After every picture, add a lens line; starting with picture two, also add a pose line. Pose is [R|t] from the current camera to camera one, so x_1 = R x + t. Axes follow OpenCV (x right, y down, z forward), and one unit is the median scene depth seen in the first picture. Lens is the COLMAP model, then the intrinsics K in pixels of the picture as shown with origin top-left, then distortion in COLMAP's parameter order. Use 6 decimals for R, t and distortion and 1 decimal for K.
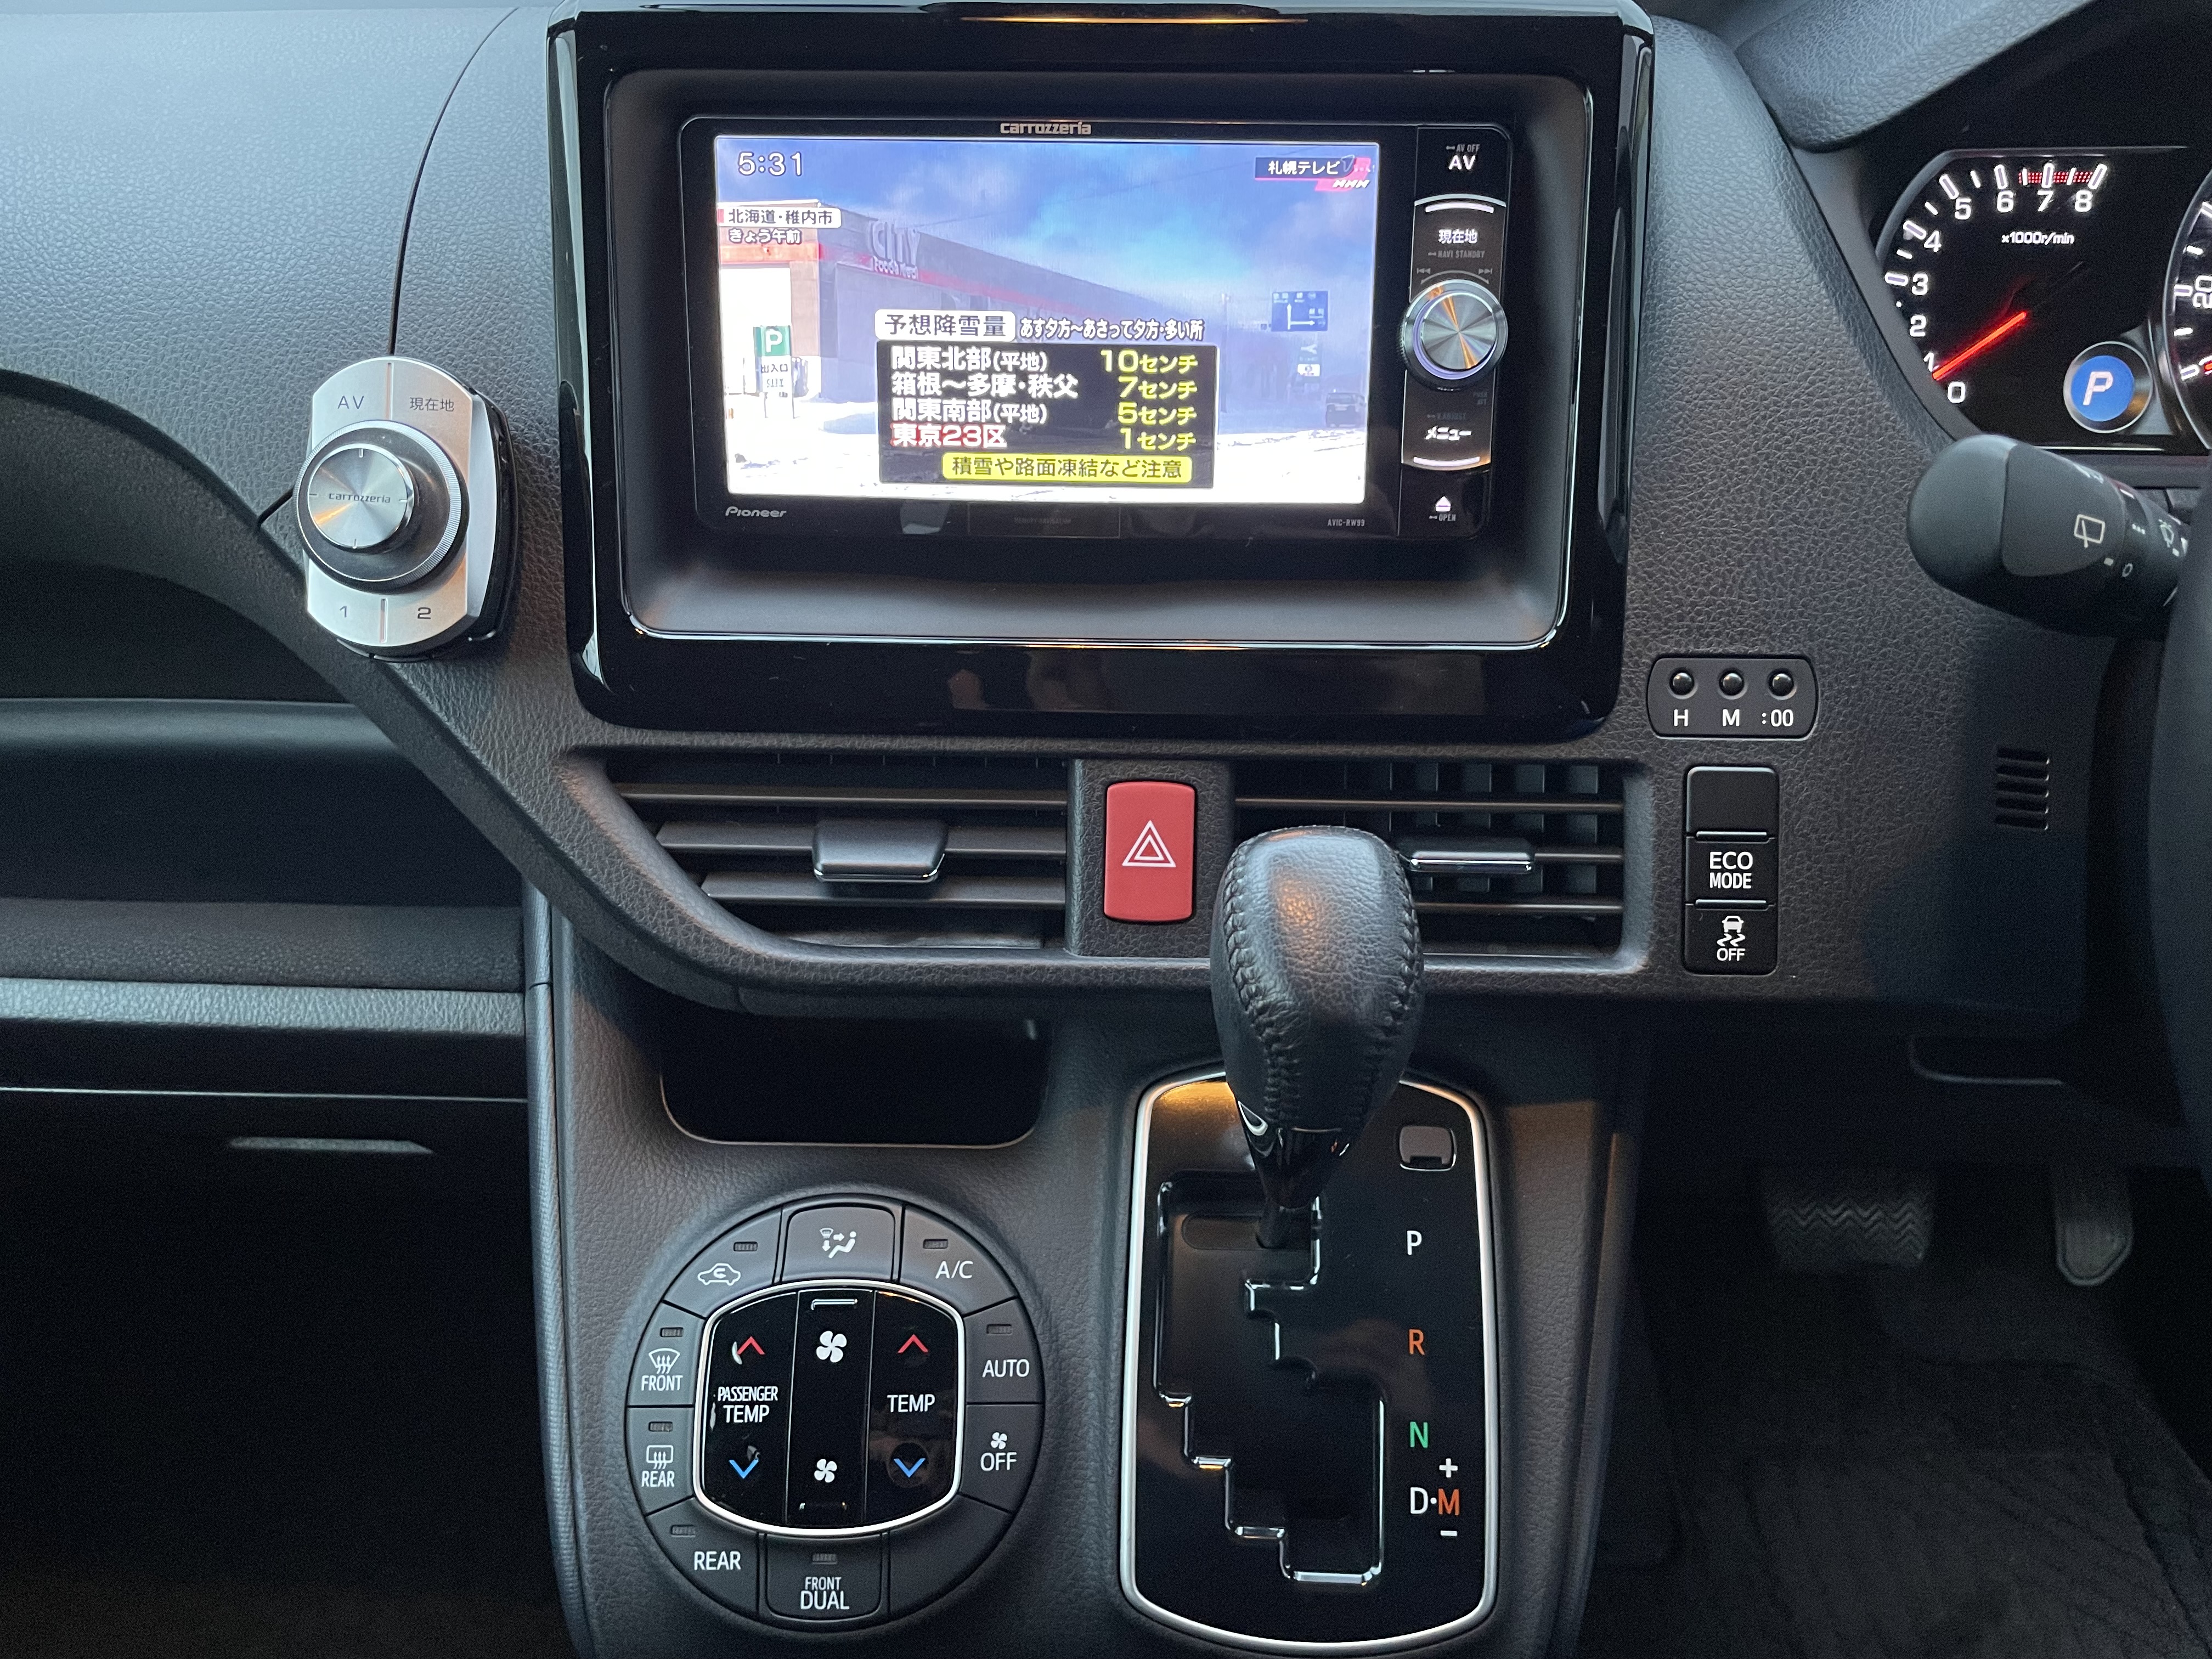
lens RADIAL K [[1662.5, 0, 1106.0], [0, 1662.5, 829.5], [0, 0, 1]] dist [0.080832, -0.106013]
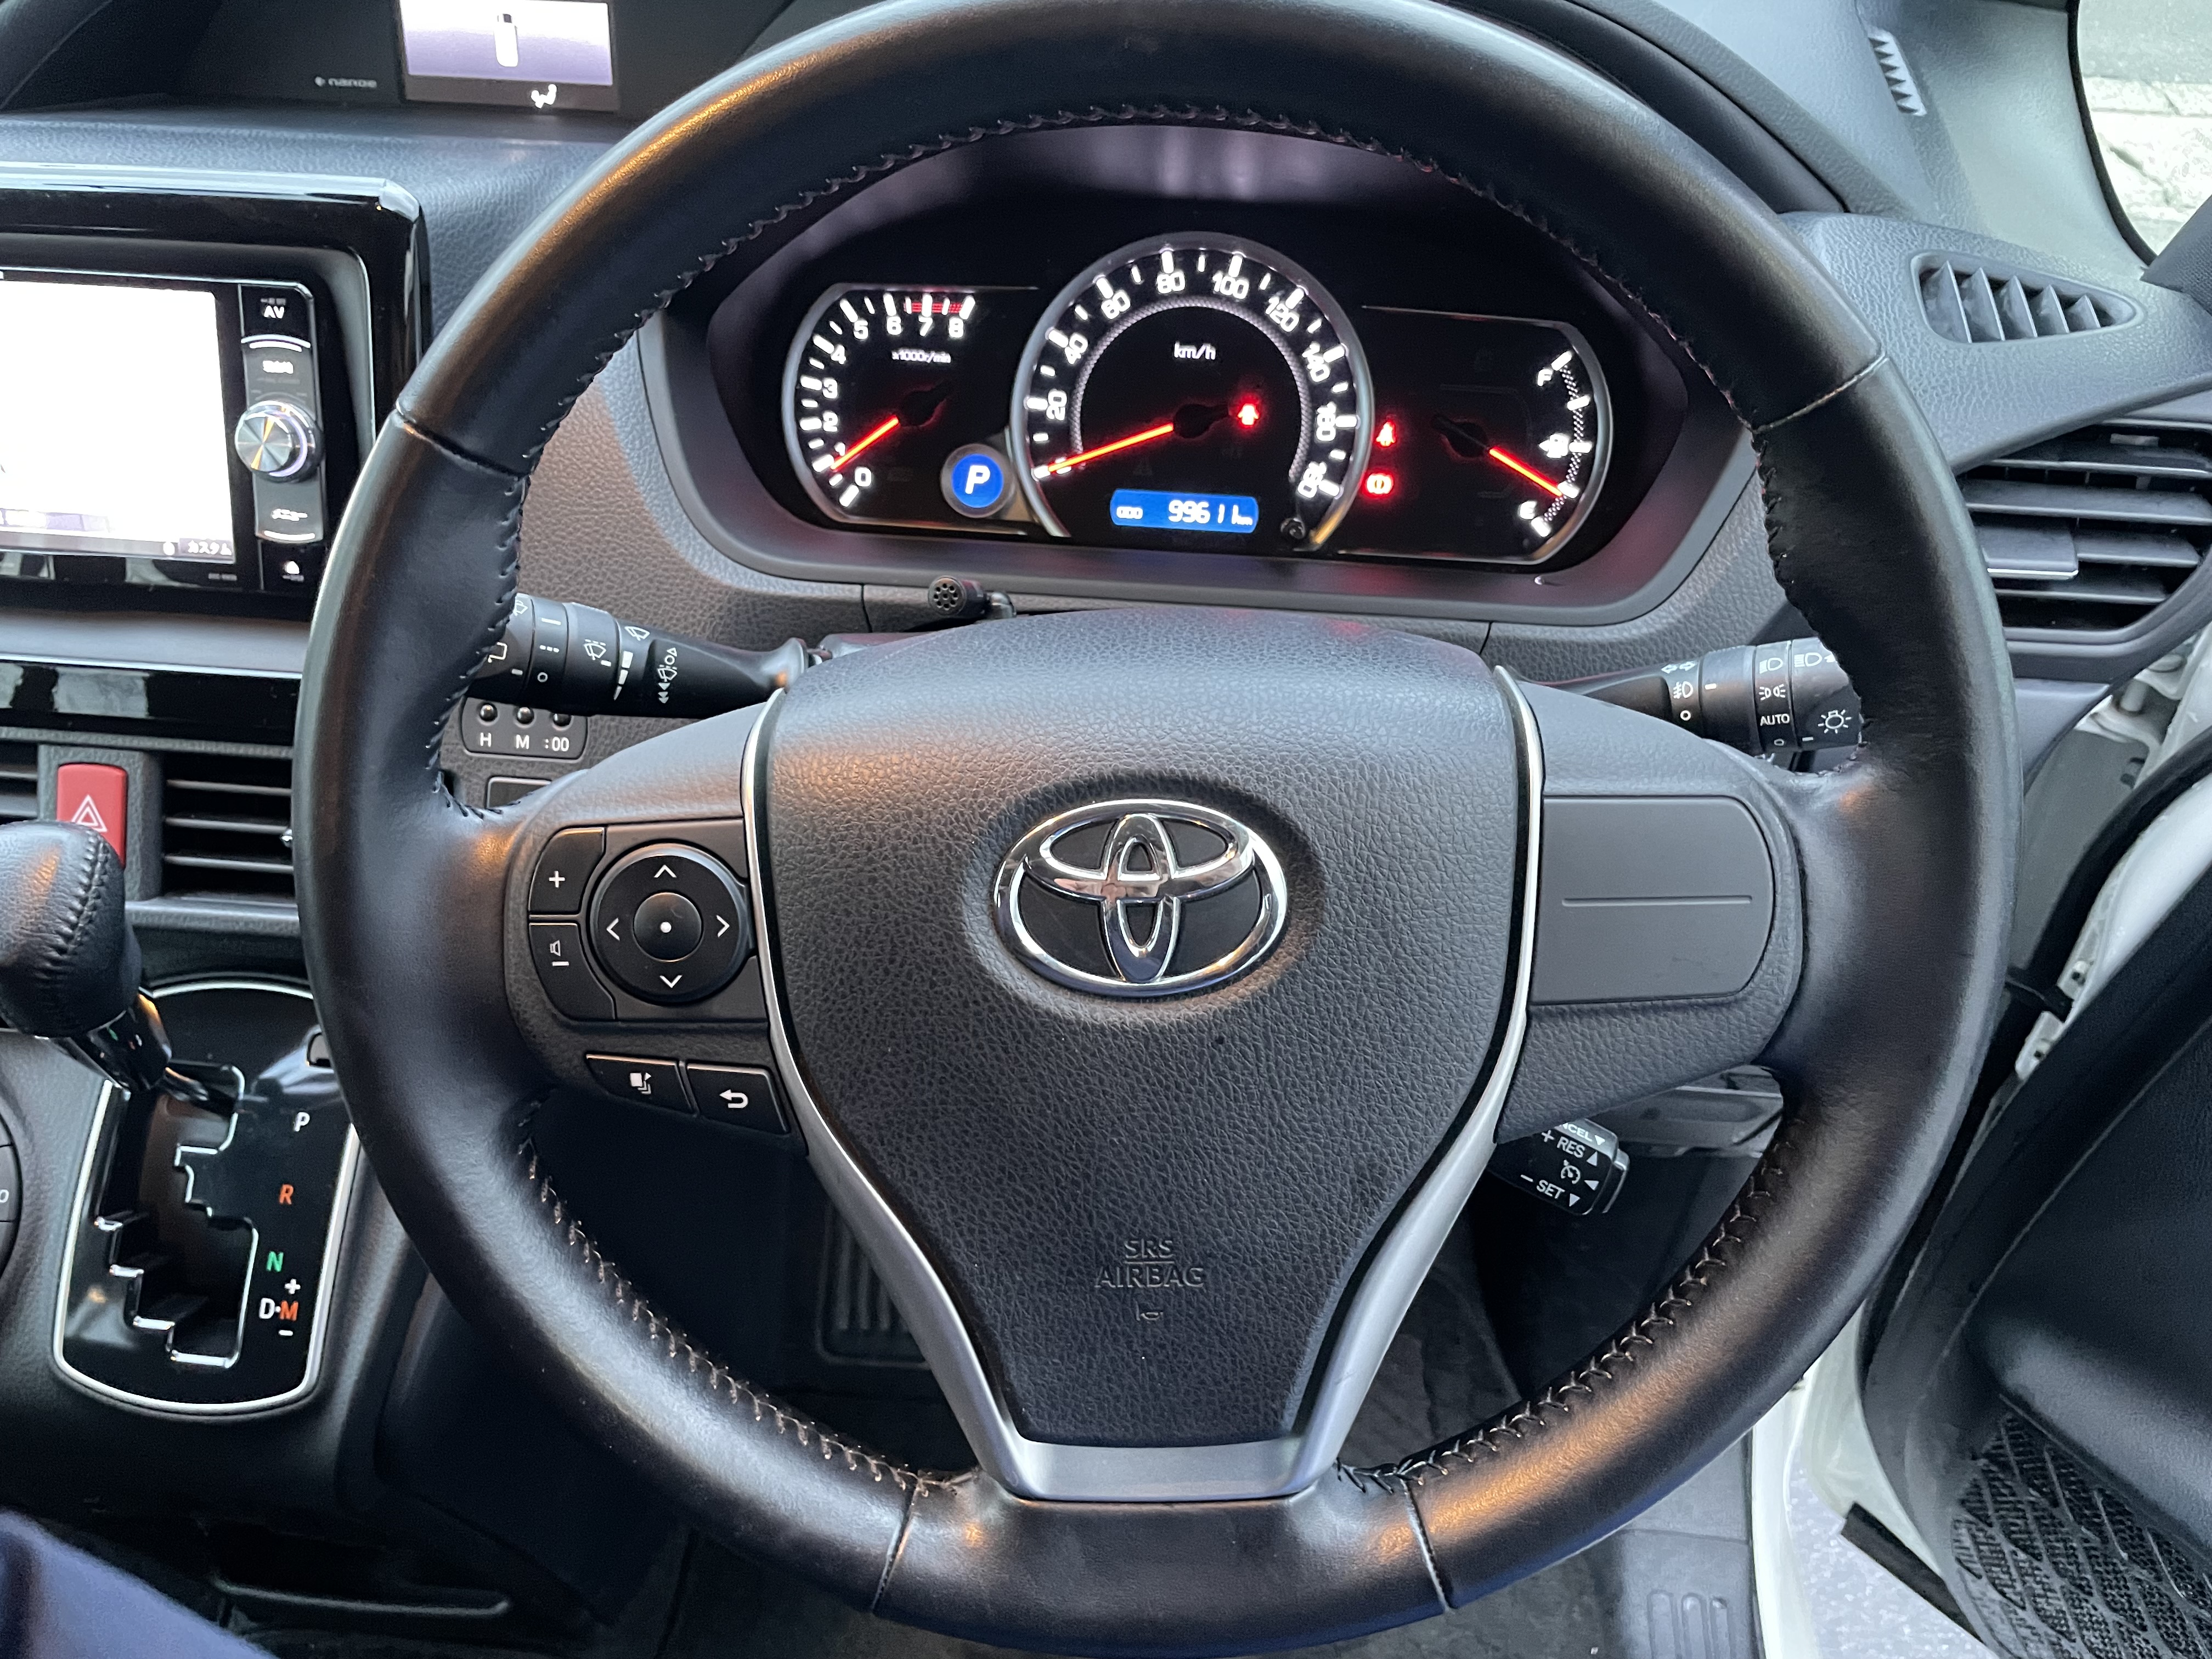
lens RADIAL K [[1714.6, 0, 1106.0], [0, 1714.6, 829.5], [0, 0, 1]] dist [0.084762, -0.121310]
pose [[0.997705, 0.055641, -0.038586, 0.880484], [-0.052632, 0.995791, 0.075029, -0.123344], [0.042598, -0.072826, 0.996435, -0.333072]]
